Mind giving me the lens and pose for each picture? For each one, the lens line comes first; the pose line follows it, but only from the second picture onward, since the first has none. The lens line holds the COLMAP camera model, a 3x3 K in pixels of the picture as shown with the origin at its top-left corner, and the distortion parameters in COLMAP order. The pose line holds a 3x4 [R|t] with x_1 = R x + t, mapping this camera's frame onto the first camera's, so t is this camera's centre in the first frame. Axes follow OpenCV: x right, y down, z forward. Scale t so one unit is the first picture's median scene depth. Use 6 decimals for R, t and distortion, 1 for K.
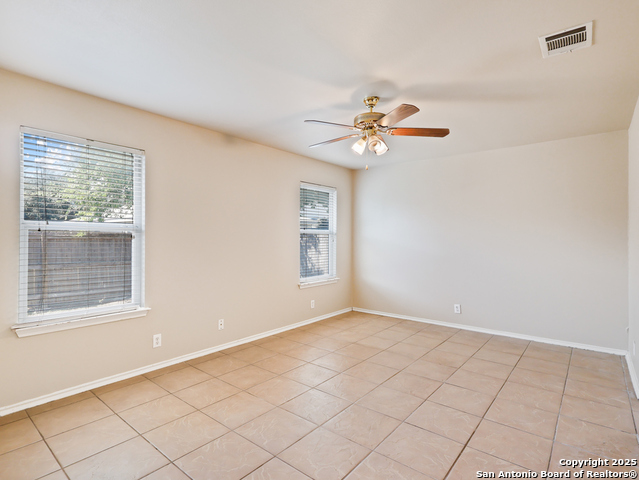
lens RADIAL K [[333.9, 0, 317.5], [0, 333.9, 237.6], [0, 0, 1]] dist [-0.002817, 0.000794]
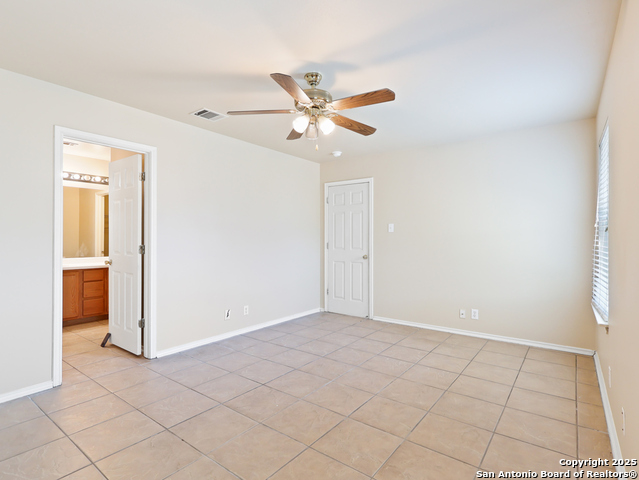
lens RADIAL K [[333.9, 0, 317.5], [0, 333.9, 237.6], [0, 0, 1]] dist [-0.002817, 0.000794]
pose [[-0.999274, -0.006127, -0.037615, 0.188679], [-0.005746, 0.999931, -0.010224, 0.033180], [0.037675, -0.010000, -0.999240, 1.974279]]
